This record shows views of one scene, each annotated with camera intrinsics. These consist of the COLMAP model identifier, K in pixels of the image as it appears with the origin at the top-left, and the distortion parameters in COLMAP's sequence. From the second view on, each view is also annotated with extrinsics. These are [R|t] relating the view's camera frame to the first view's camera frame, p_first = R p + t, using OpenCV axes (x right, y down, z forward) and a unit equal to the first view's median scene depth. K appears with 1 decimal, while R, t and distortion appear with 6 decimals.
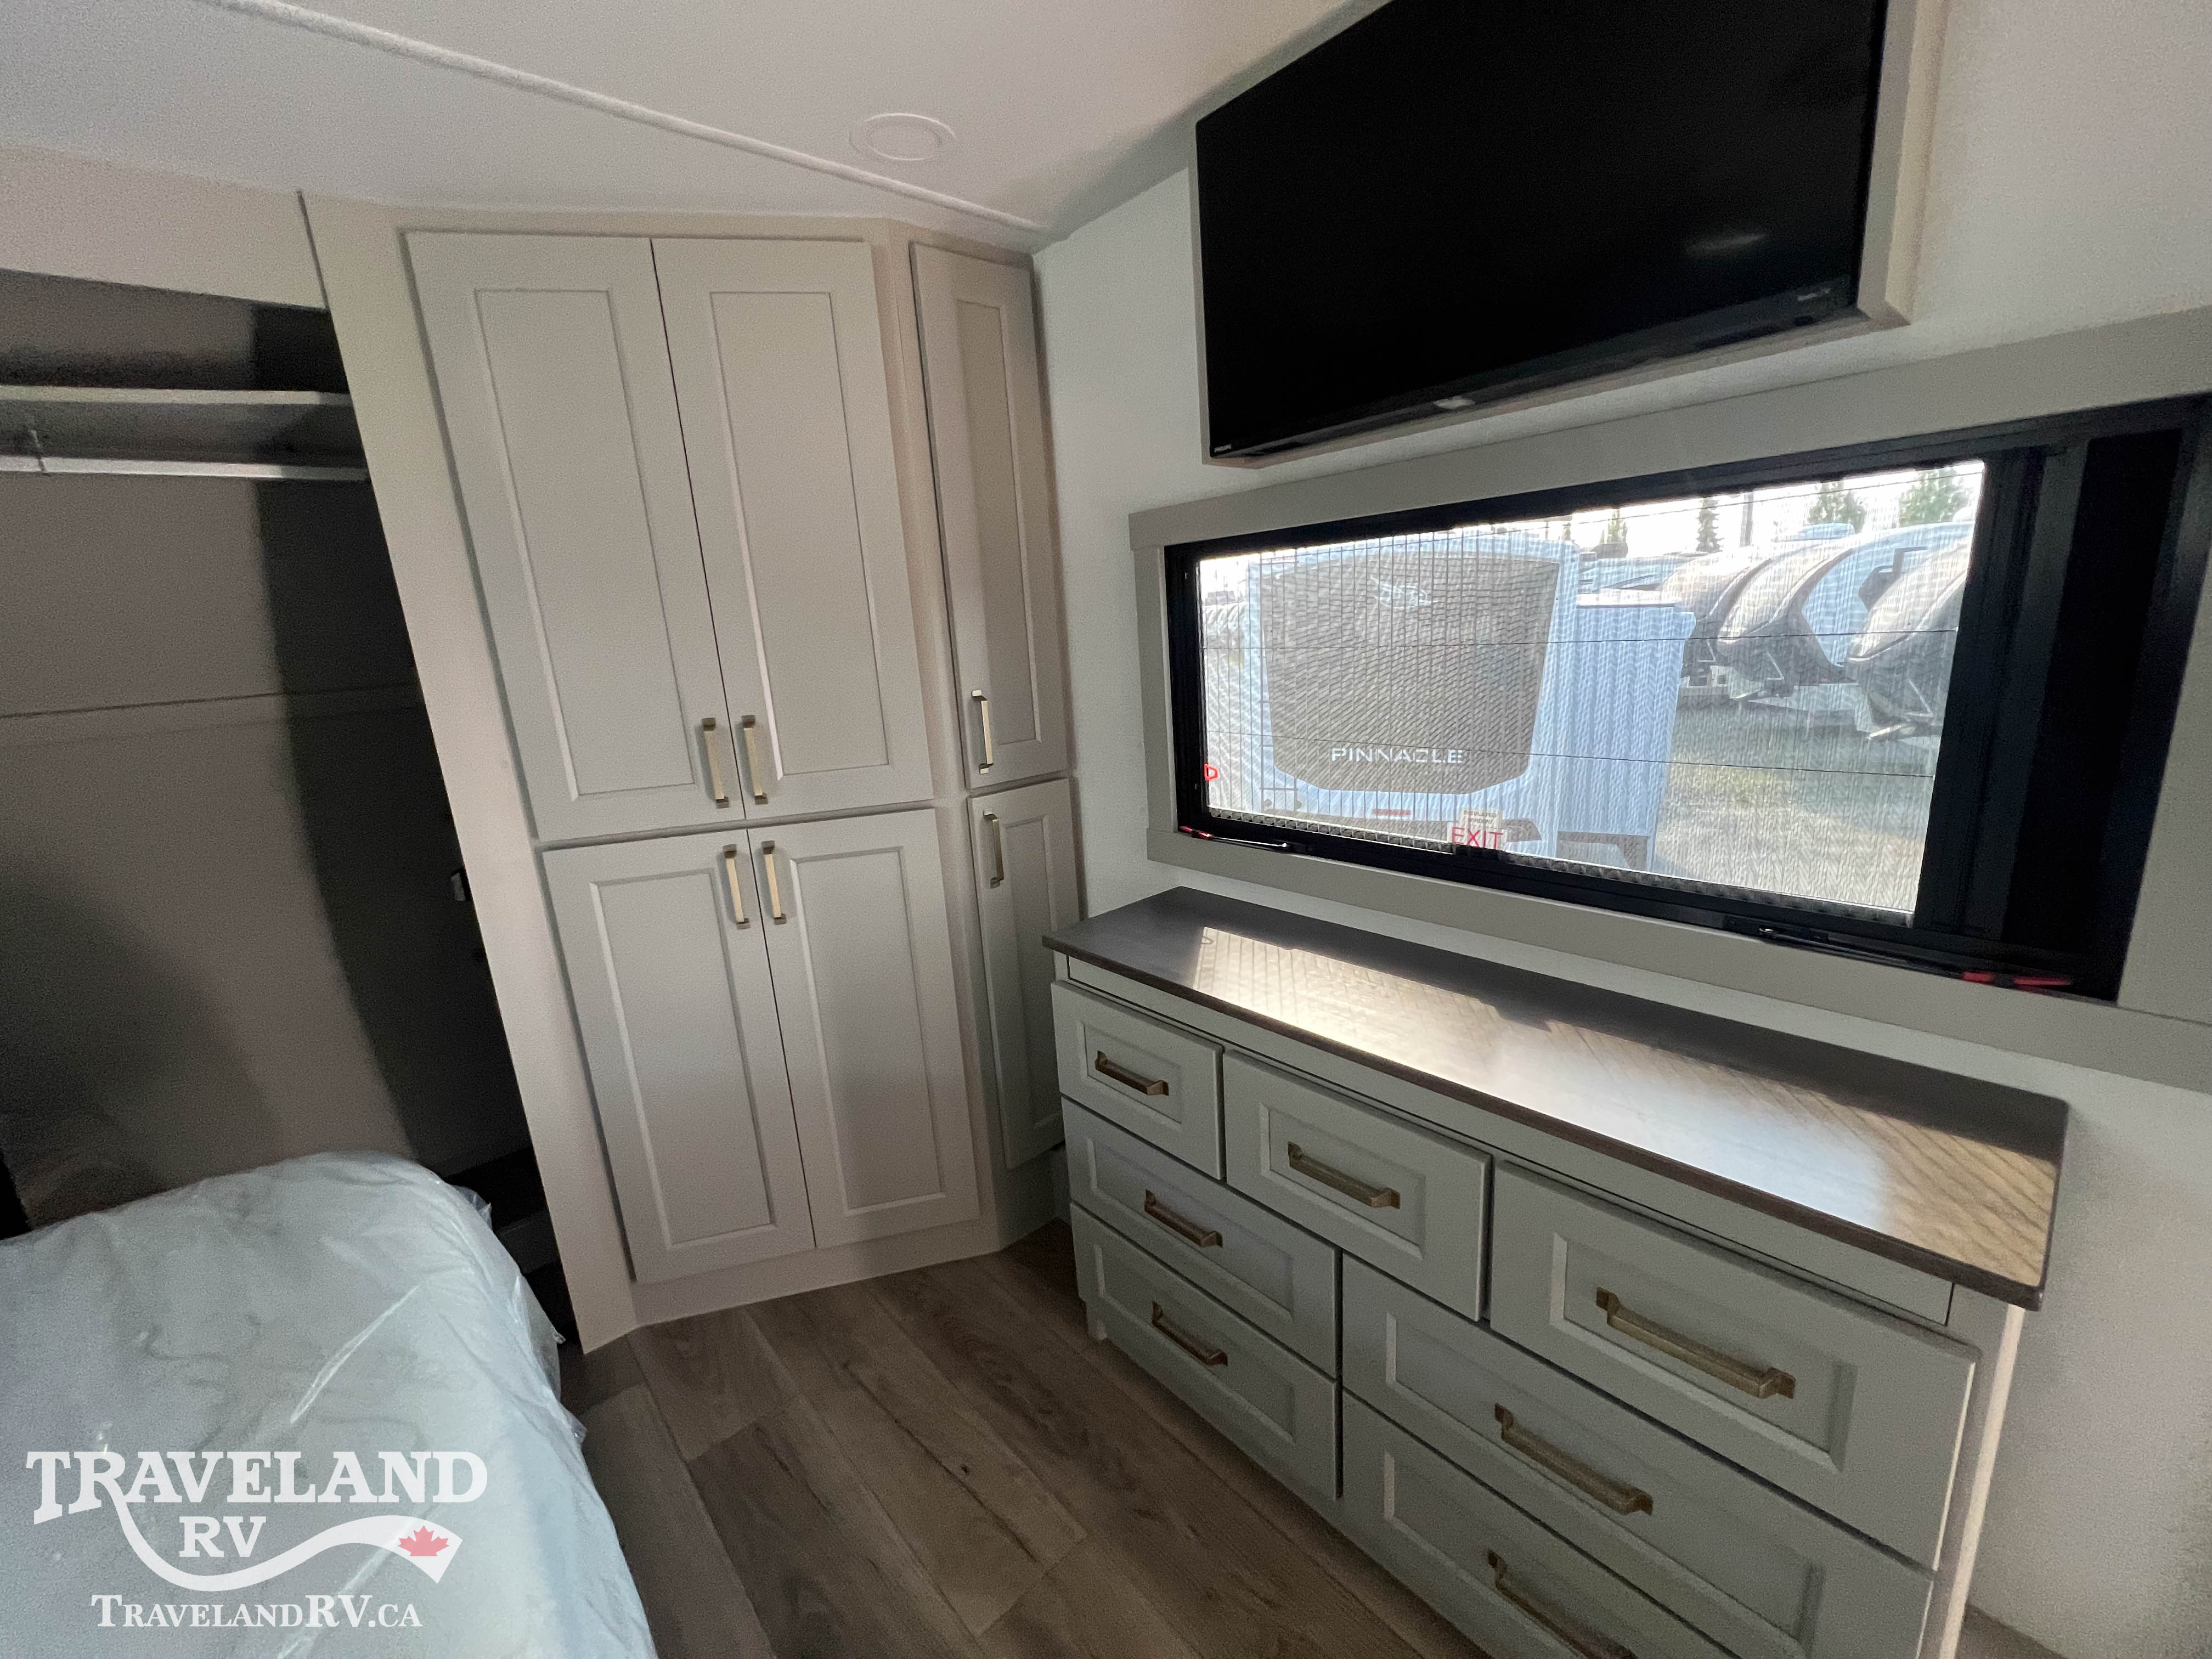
lens RADIAL K [[885.3, 0, 1104.2], [0, 885.3, 828.8], [0, 0, 1]] dist [-0.002455, 0.000698]
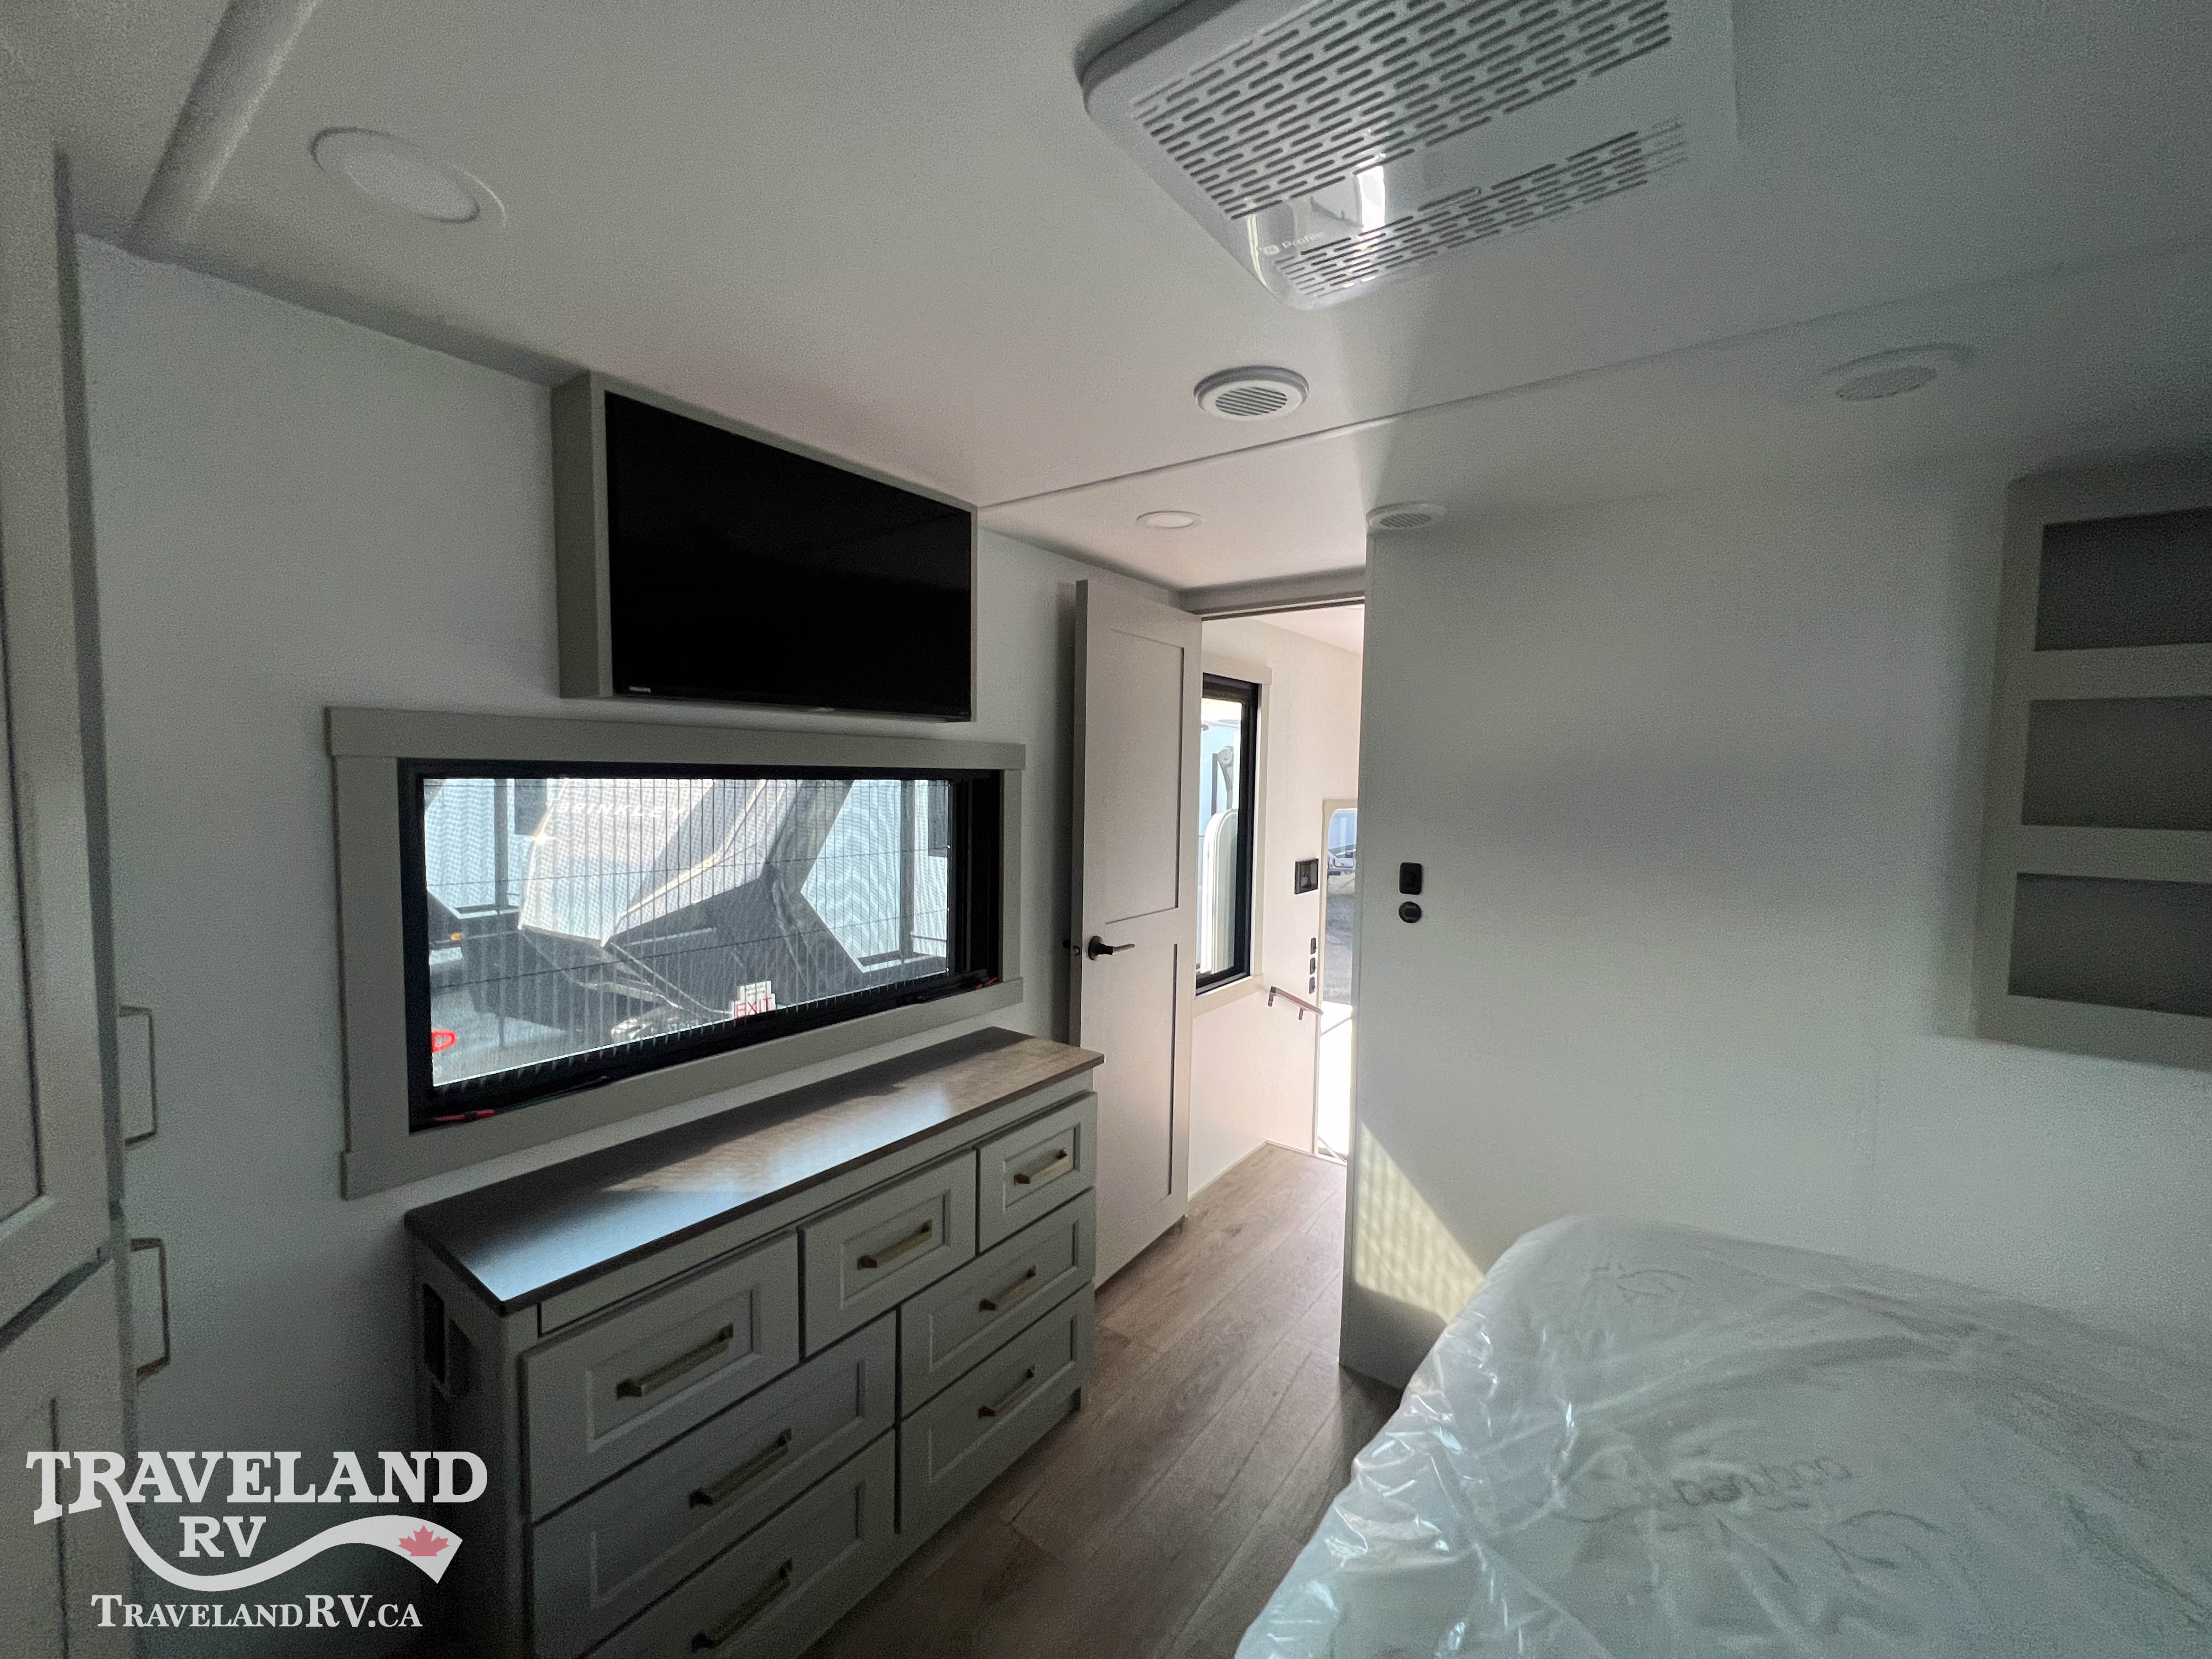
lens RADIAL K [[885.3, 0, 1101.2], [0, 885.3, 828.5], [0, 0, 1]] dist [-0.002455, 0.000698]
pose [[-0.202007, -0.001315, 0.979383, -1.068436], [0.221987, 0.973912, 0.047094, -0.215549], [-0.953895, 0.226924, -0.196445, 0.778312]]
